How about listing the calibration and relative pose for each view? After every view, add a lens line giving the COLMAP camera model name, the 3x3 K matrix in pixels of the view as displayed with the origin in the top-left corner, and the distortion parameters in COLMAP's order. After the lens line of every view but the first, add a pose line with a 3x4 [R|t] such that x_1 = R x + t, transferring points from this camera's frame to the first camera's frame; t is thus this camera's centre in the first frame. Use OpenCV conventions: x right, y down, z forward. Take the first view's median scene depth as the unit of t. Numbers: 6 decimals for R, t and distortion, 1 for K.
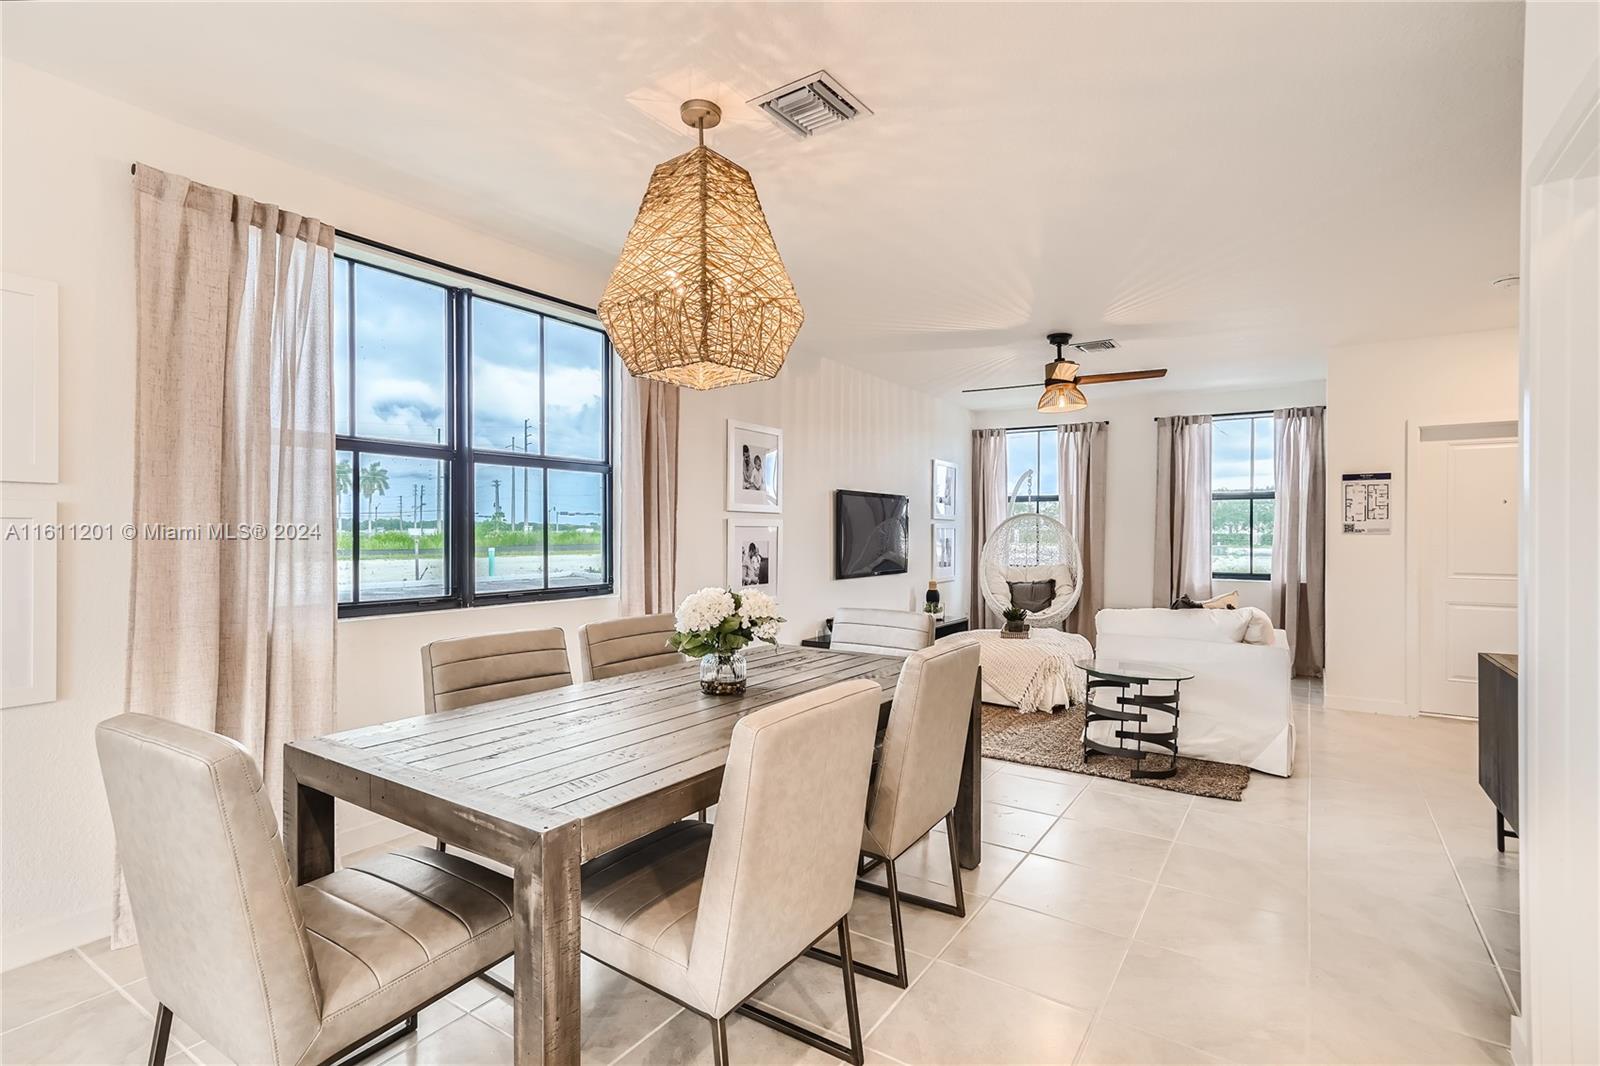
lens RADIAL K [[768.3, 0, 787.5], [0, 768.3, 528.5], [0, 0, 1]] dist [-0.000142, 0.000199]
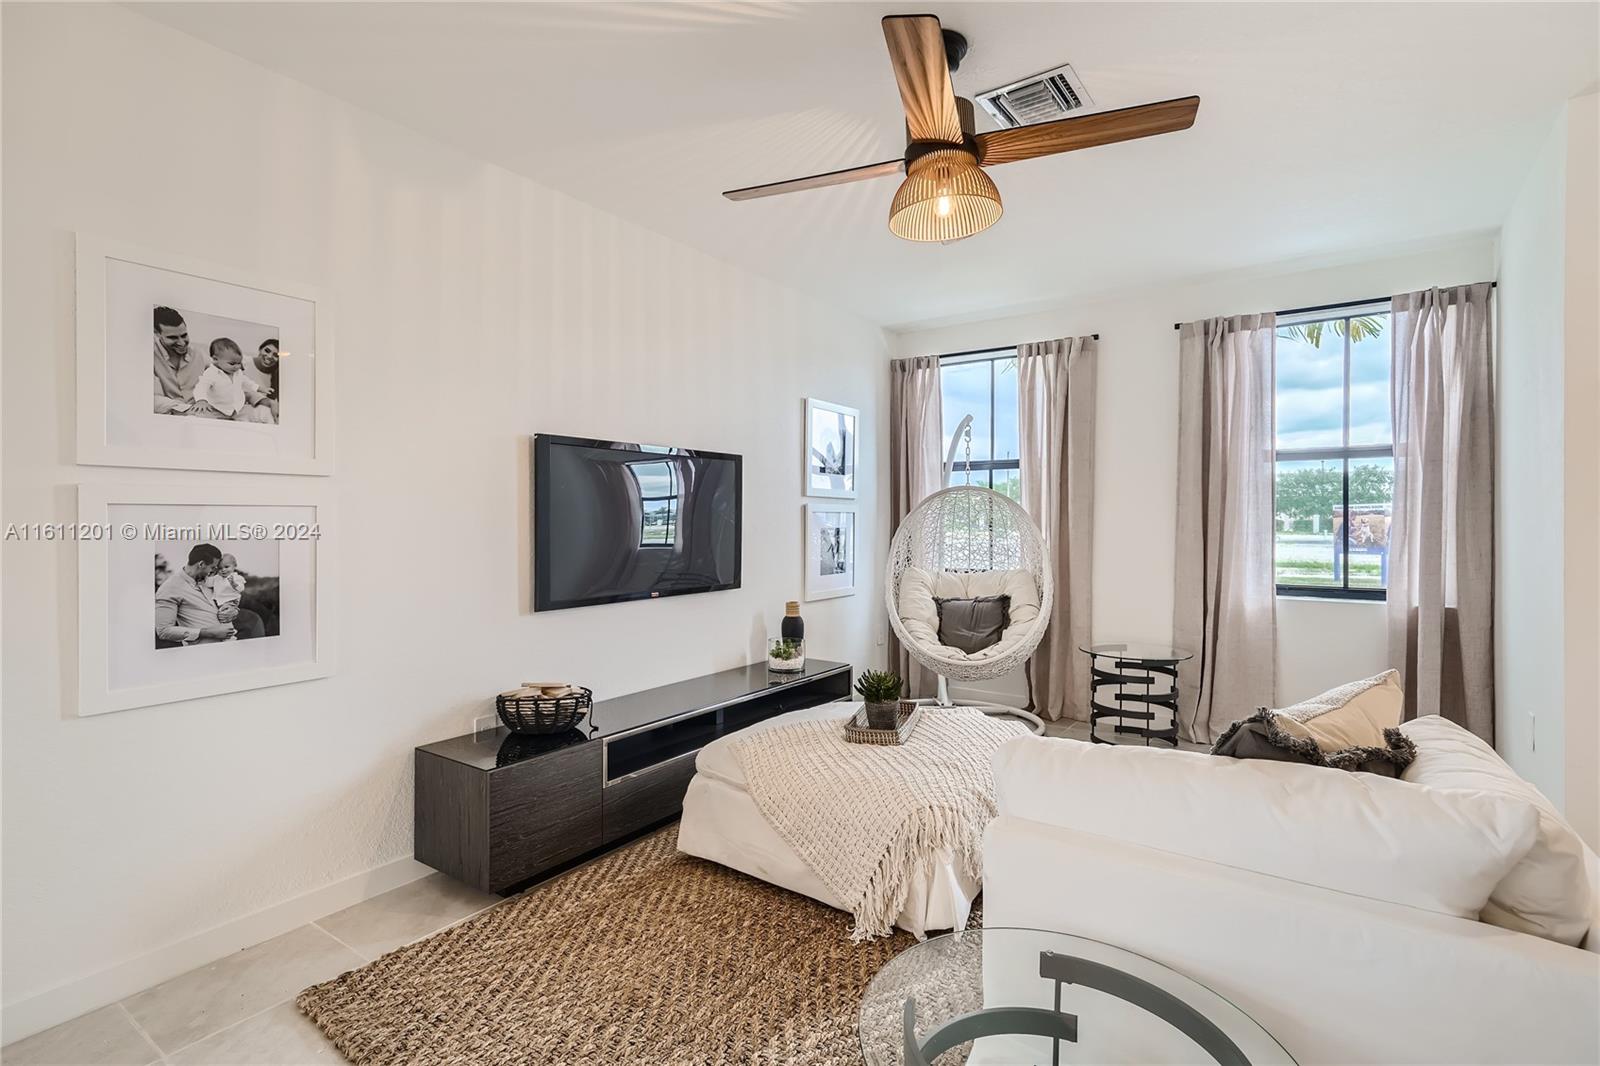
lens RADIAL K [[742.3, 0, 799.1], [0, 742.3, 517.7], [0, 0, 1]] dist [0.006040, 0.000828]
pose [[0.999593, -0.003940, -0.028250, 0.207443], [0.003977, 0.999991, 0.001252, 0.003610], [0.028244, -0.001364, 0.999600, 0.425995]]
